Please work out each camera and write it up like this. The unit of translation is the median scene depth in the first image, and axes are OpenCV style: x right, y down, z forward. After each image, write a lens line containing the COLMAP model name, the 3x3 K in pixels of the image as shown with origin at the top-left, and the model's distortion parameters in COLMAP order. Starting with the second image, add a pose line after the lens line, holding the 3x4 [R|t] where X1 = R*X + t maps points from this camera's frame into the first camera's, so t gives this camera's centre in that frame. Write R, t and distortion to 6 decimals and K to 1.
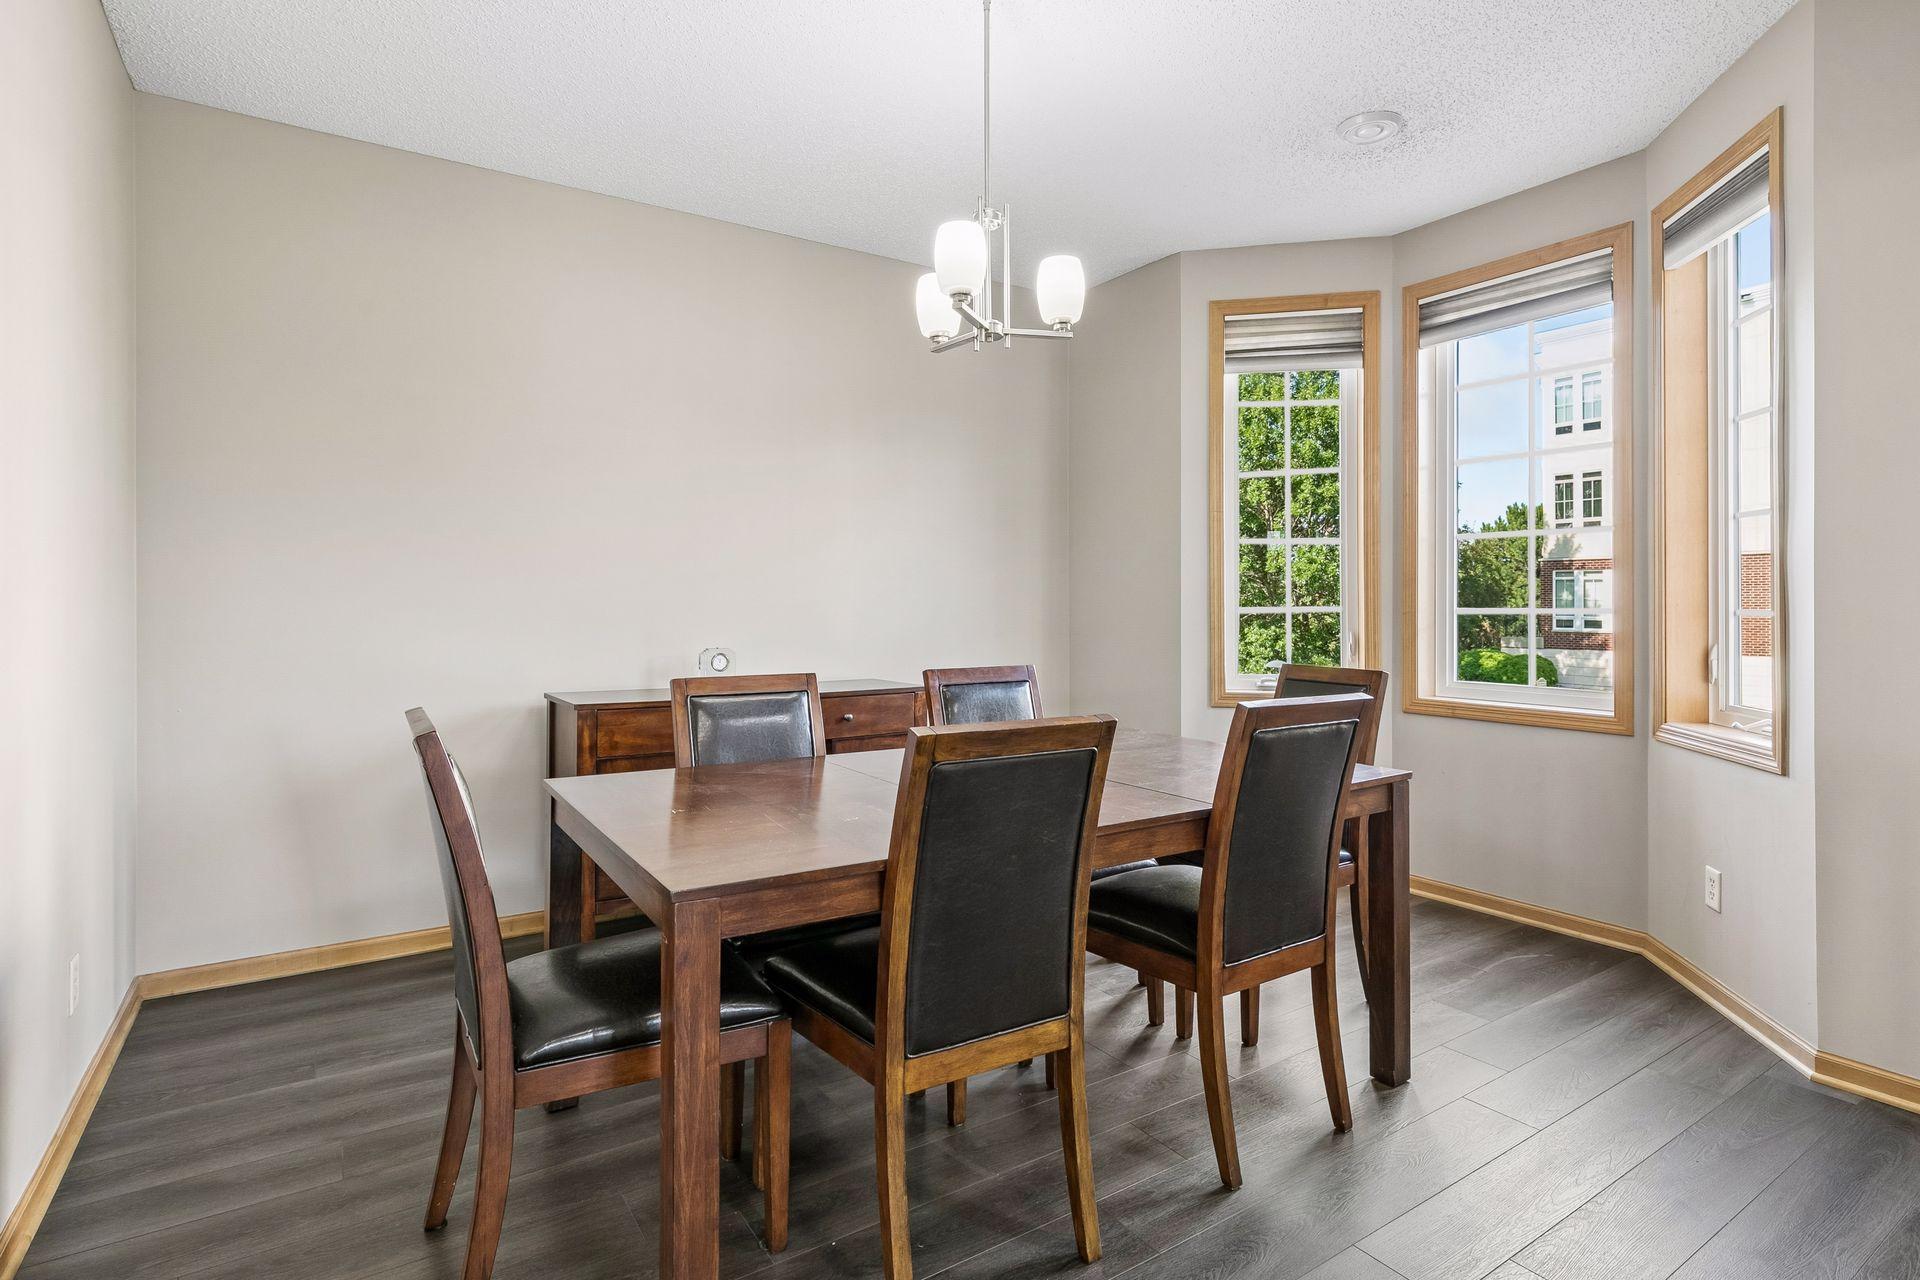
lens RADIAL K [[955.5, 0, 957.3], [0, 955.5, 633.0], [0, 0, 1]] dist [0.004373, 0.000551]
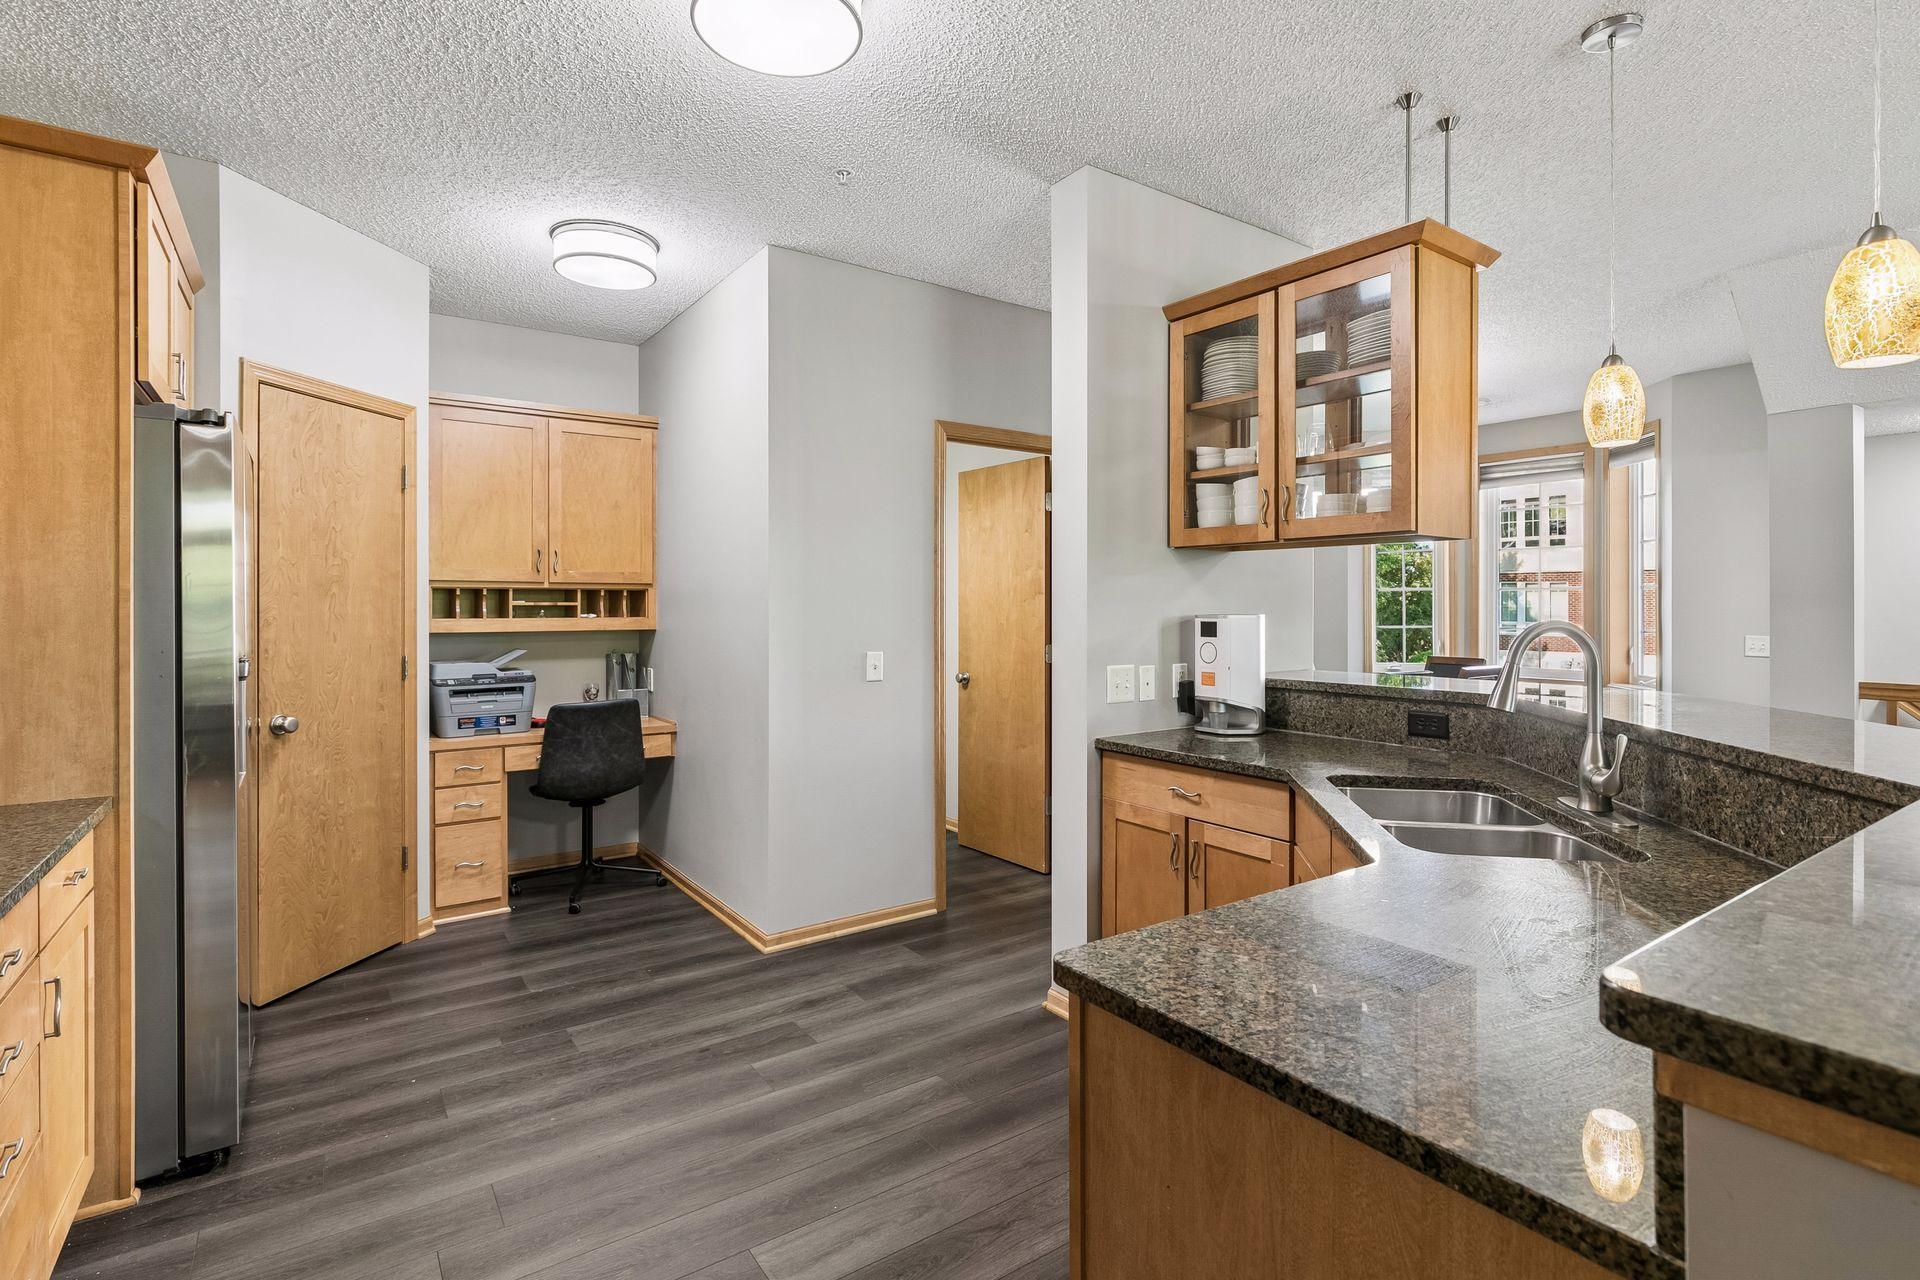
lens RADIAL K [[876.4, 0, 962.8], [0, 876.4, 628.6], [0, 0, 1]] dist [-0.000771, 0.000080]
pose [[0.999886, 0.005991, 0.013857, -0.523739], [-0.005943, 0.999976, -0.003529, -0.007227], [-0.013878, 0.003446, 0.999898, -0.669430]]
